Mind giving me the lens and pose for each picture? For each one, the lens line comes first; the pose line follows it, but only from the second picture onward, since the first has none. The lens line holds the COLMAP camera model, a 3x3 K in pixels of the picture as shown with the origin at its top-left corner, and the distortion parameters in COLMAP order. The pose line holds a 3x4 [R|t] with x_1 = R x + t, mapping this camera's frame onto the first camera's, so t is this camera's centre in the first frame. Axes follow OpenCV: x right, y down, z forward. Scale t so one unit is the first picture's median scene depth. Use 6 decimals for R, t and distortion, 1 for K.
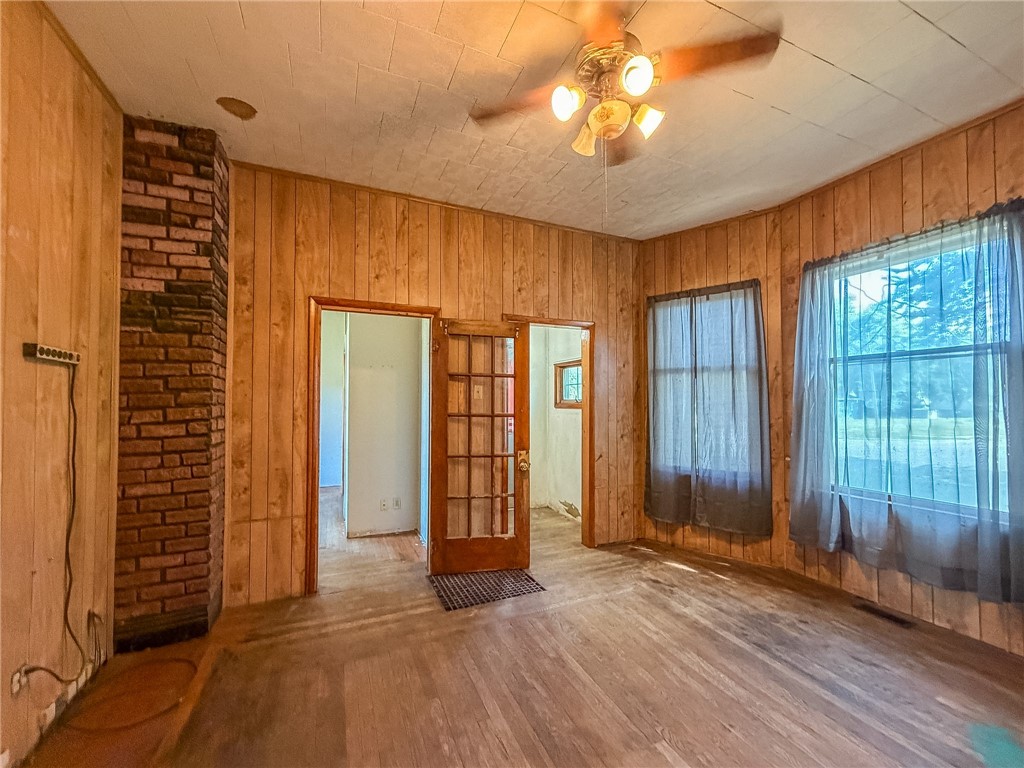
lens RADIAL K [[415.3, 0, 549.8], [0, 415.3, 389.6], [0, 0, 1]] dist [0.000496, 0.000098]
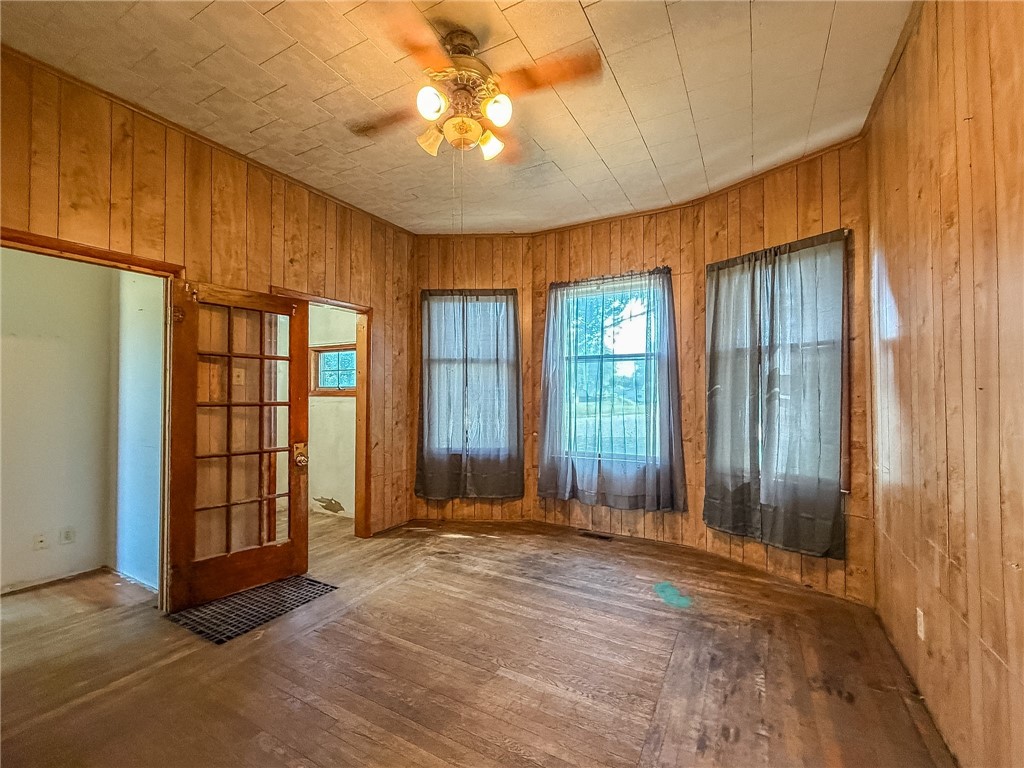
lens RADIAL K [[417.7, 0, 516.9], [0, 417.7, 384.3], [0, 0, 1]] dist [0.000373, -0.000065]
pose [[0.805682, 0.010166, 0.592261, -0.222597], [-0.017395, 0.999828, 0.006501, 0.006470], [-0.592093, -0.015540, 0.805720, 0.002536]]
